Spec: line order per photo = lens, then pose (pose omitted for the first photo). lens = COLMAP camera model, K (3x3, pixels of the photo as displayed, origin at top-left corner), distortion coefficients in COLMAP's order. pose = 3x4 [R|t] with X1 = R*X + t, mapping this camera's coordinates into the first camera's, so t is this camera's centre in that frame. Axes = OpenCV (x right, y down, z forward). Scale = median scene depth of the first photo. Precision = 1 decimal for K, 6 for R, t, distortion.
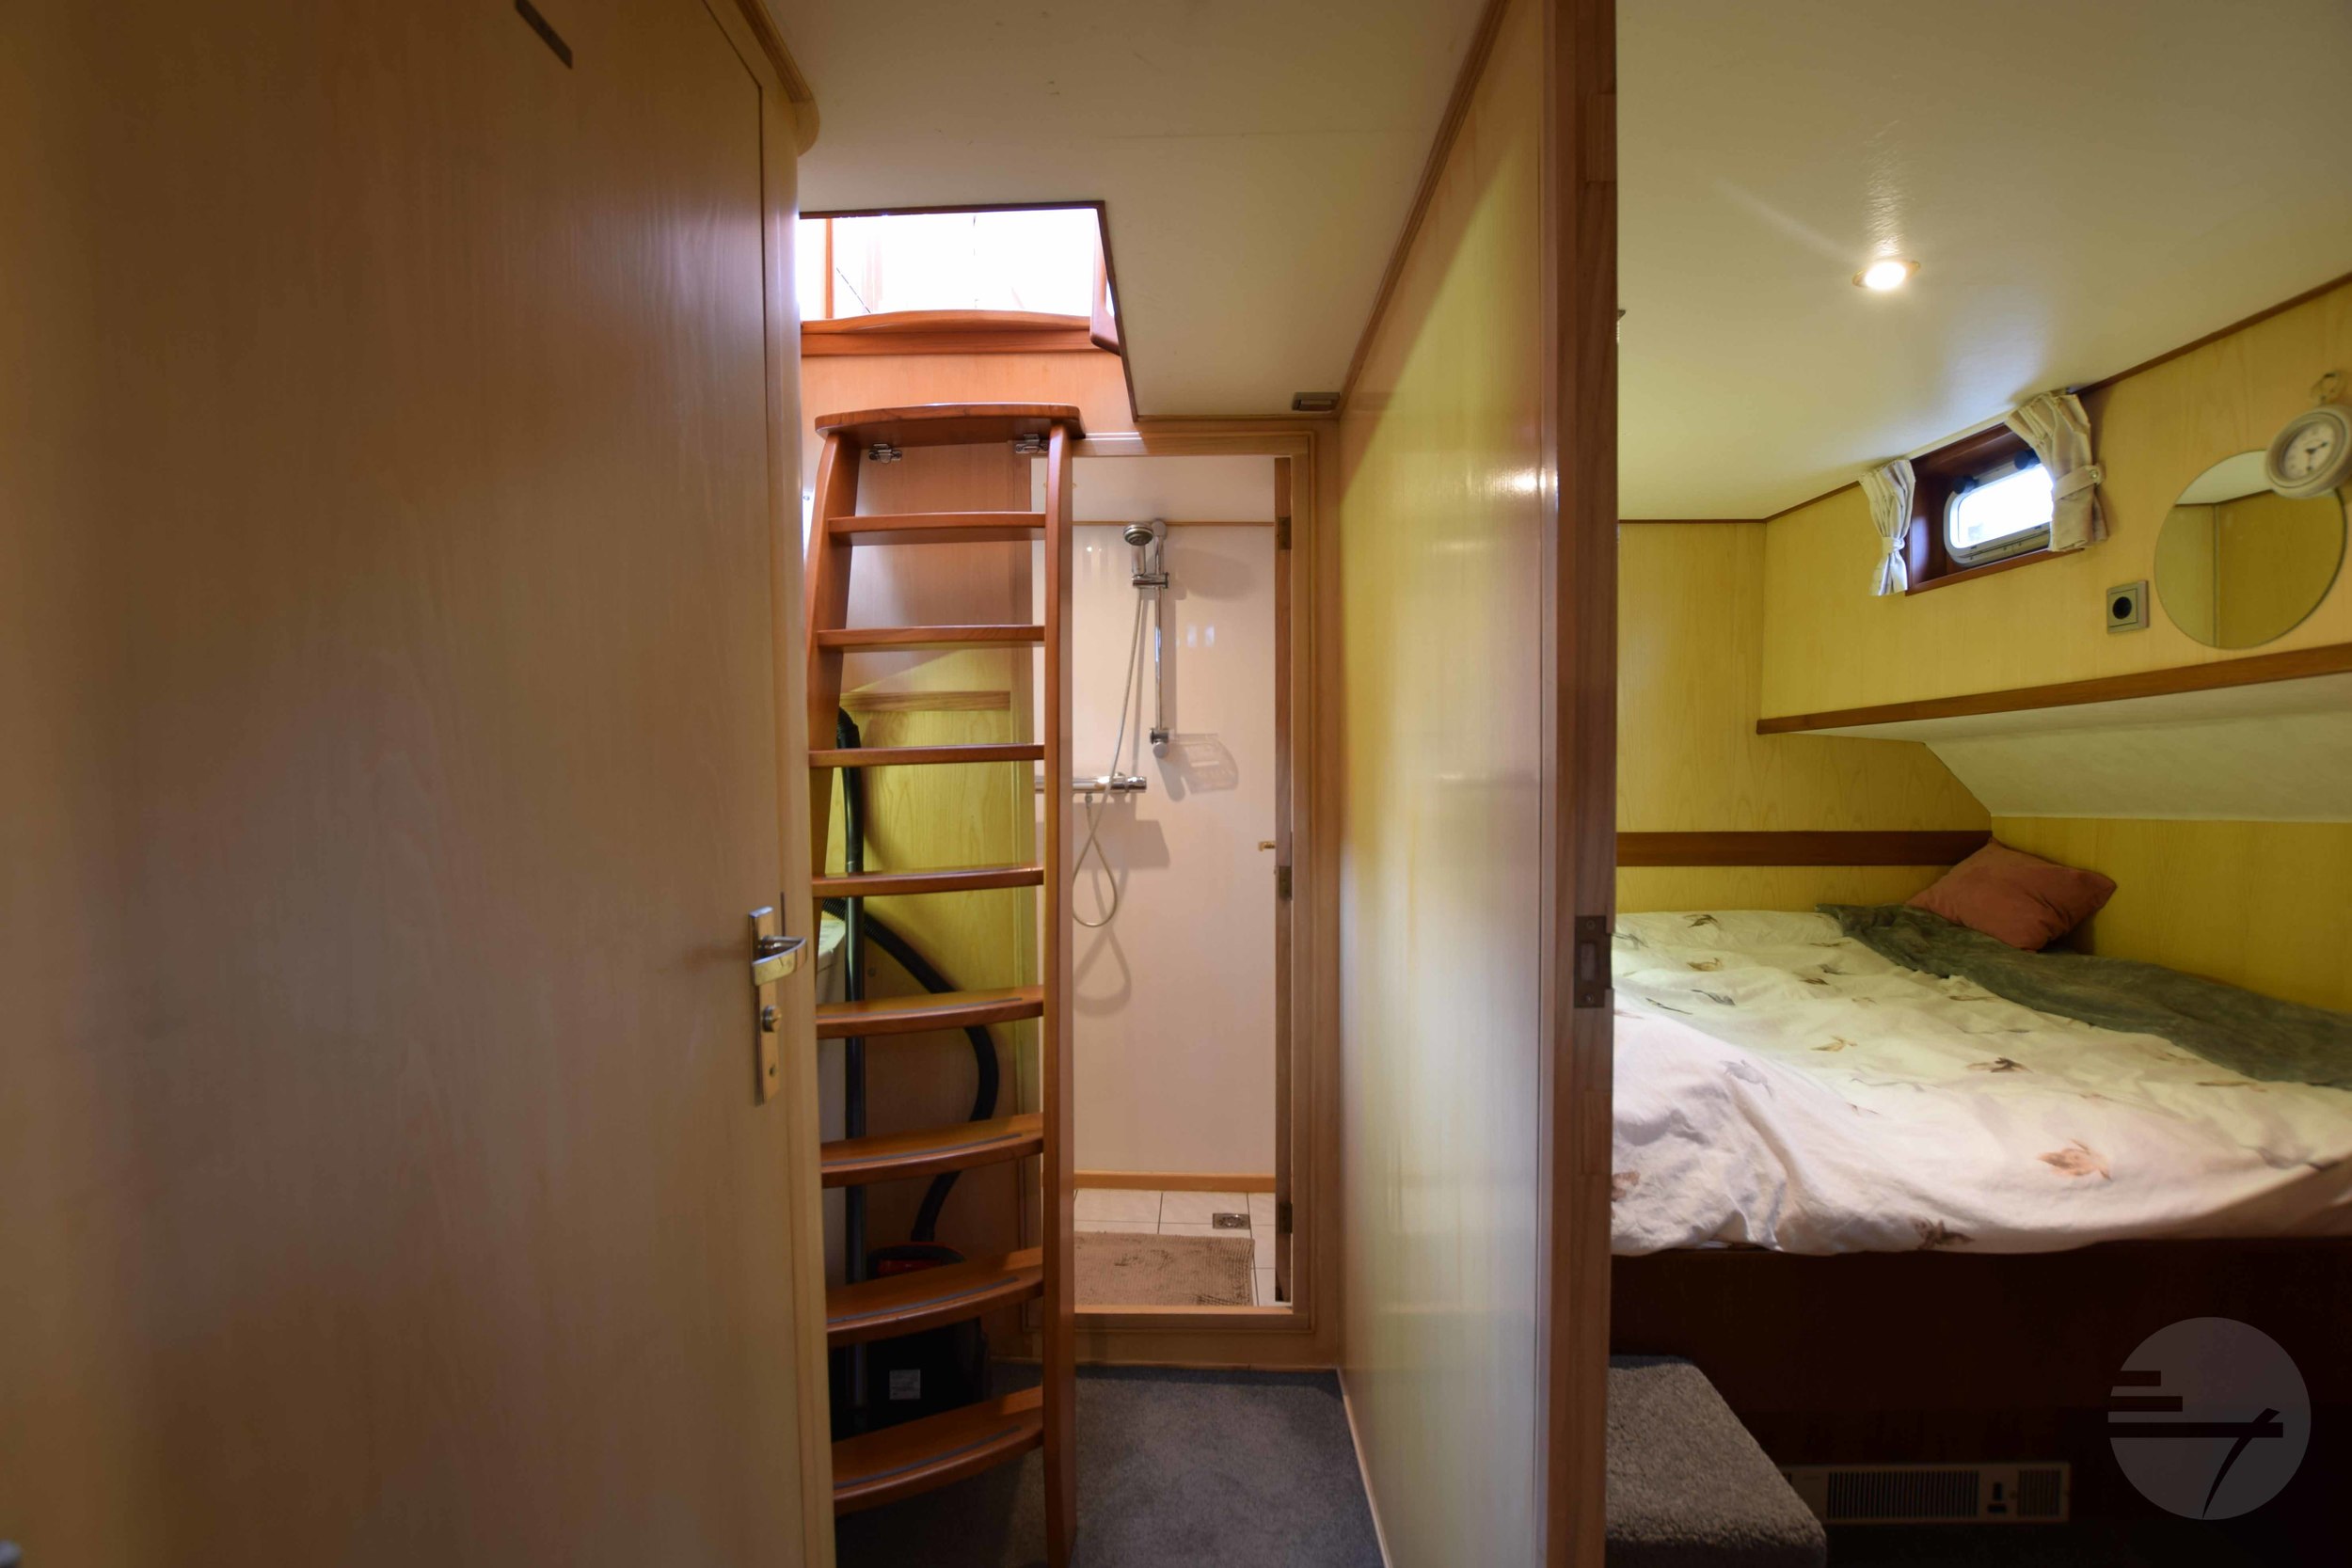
lens RADIAL K [[1058.4, 0, 1173.2], [0, 1058.4, 785.1], [0, 0, 1]] dist [-0.030261, 0.001637]
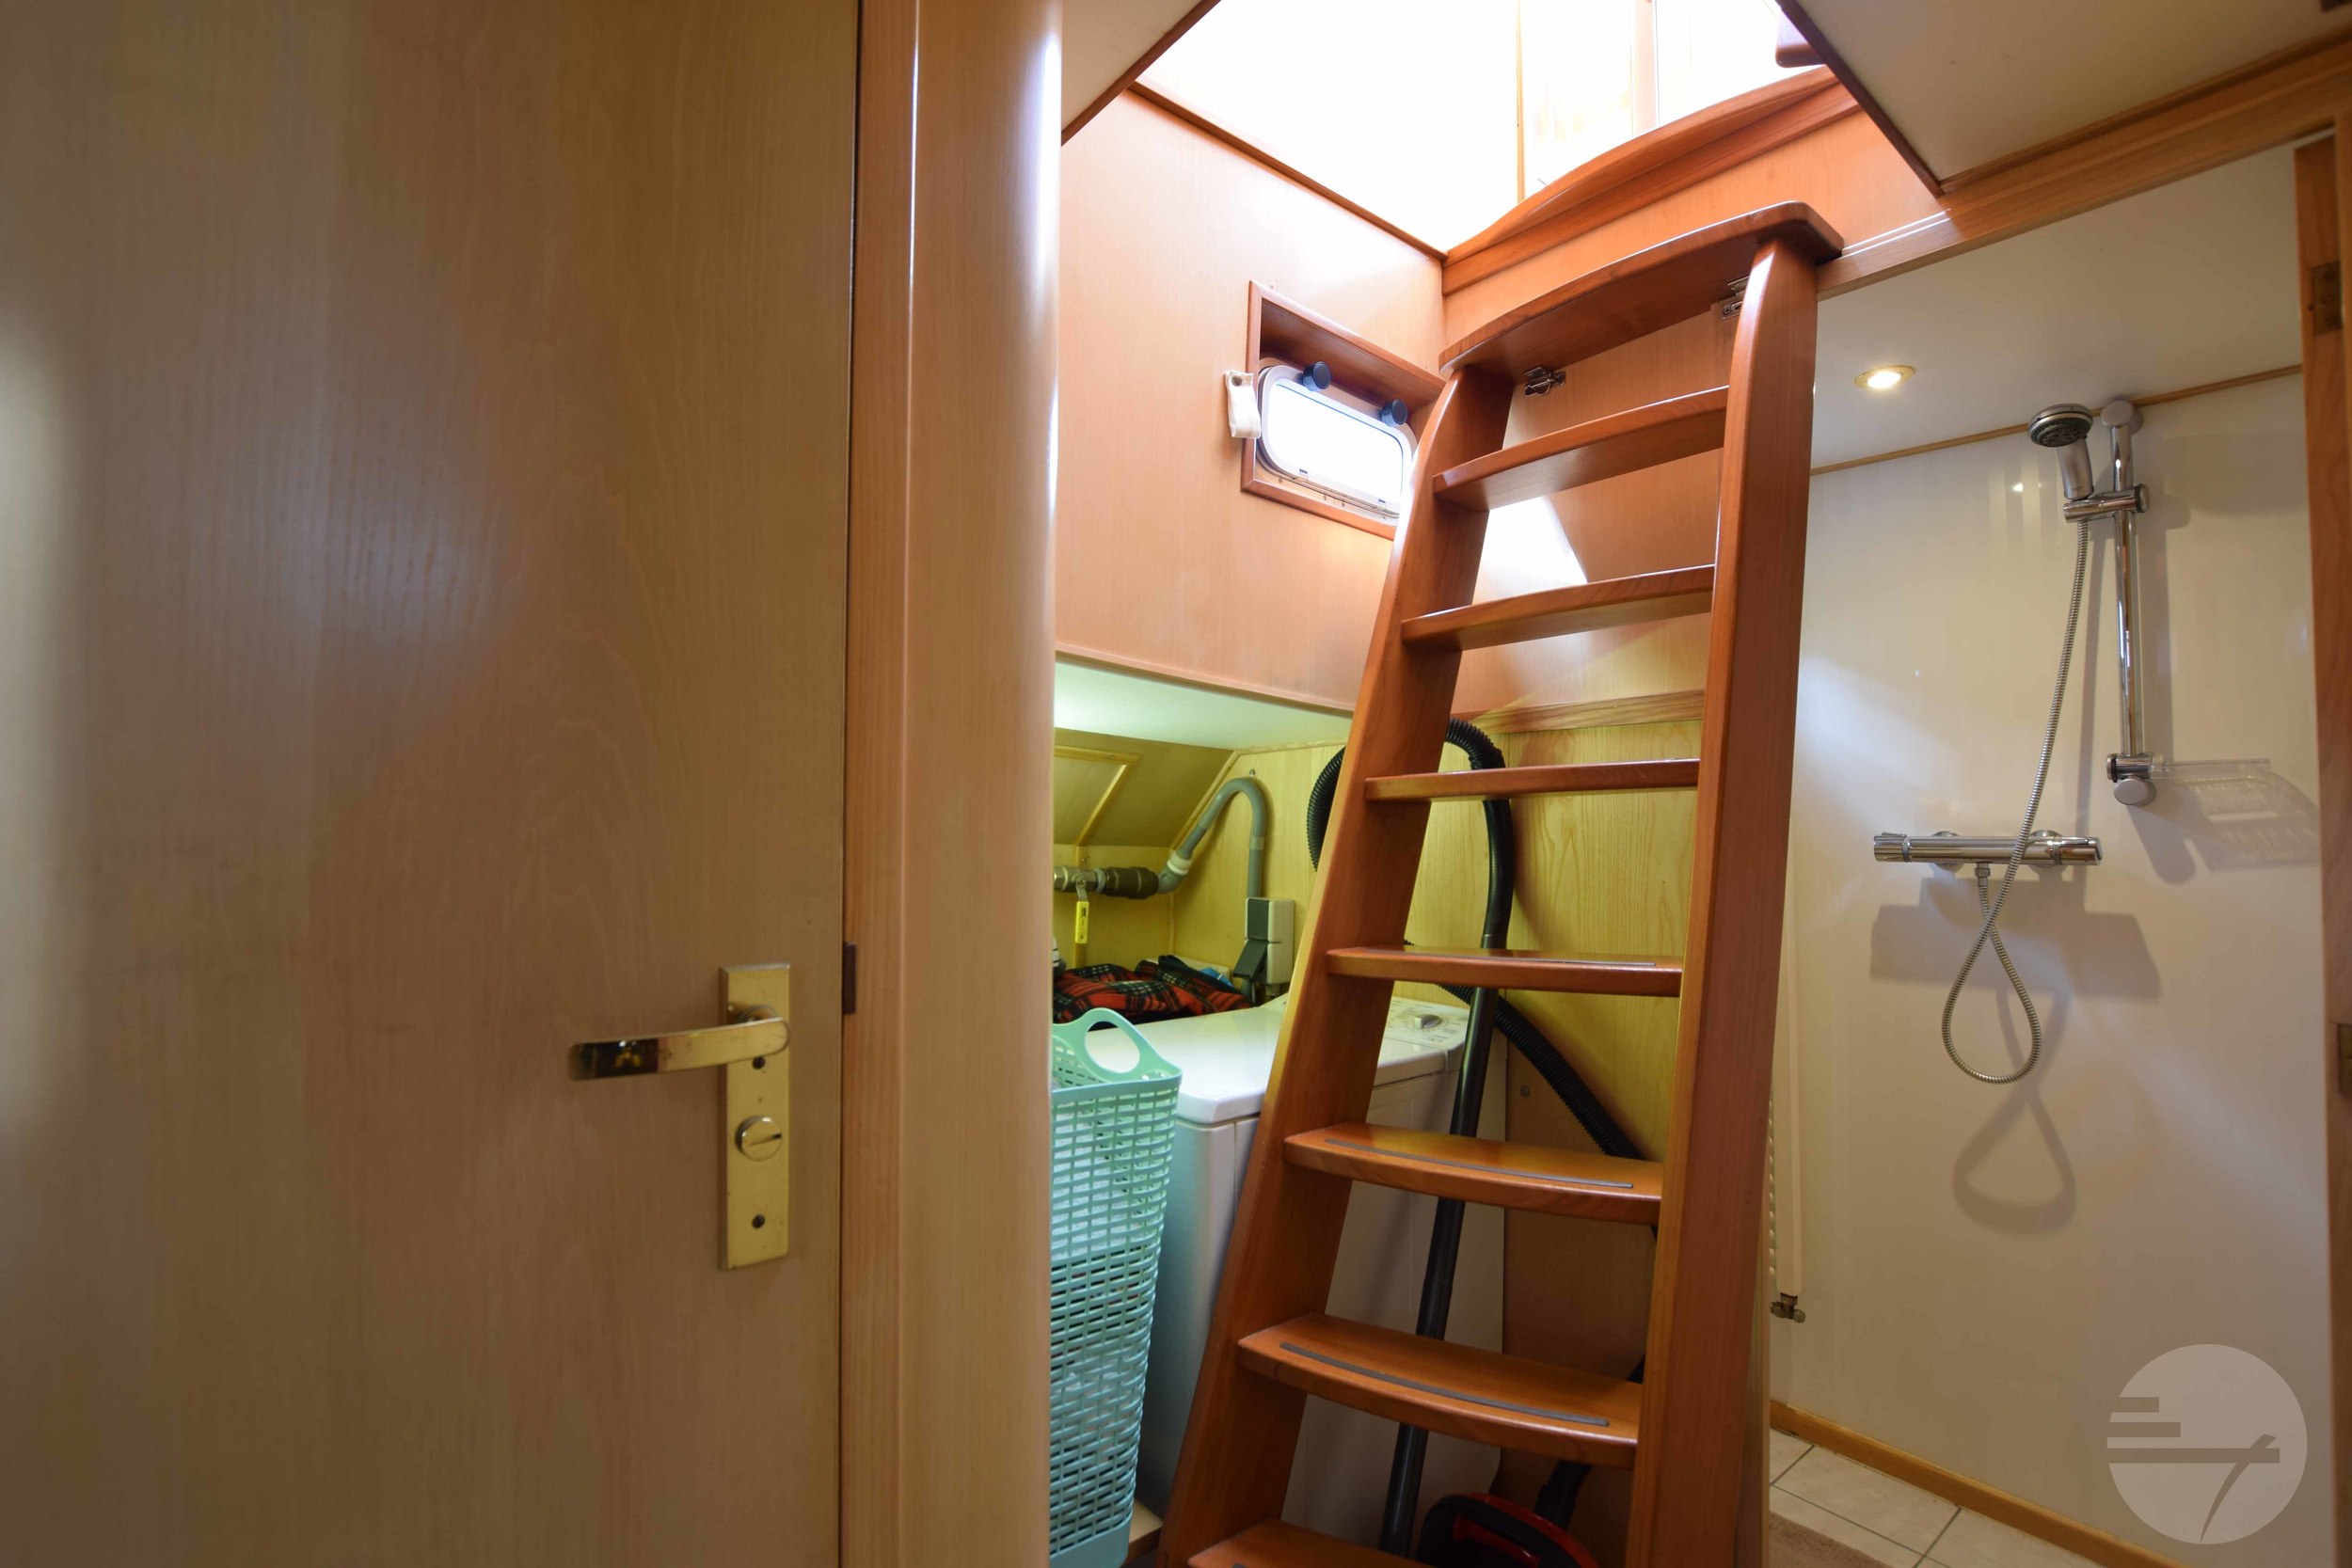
lens RADIAL K [[1058.4, 0, 1173.2], [0, 1058.4, 785.1], [0, 0, 1]] dist [-0.030261, 0.001637]
pose [[0.640869, -0.021352, -0.767353, 0.084088], [-0.033890, 0.997852, -0.056069, 0.012174], [0.766902, 0.061938, 0.638769, 0.248067]]
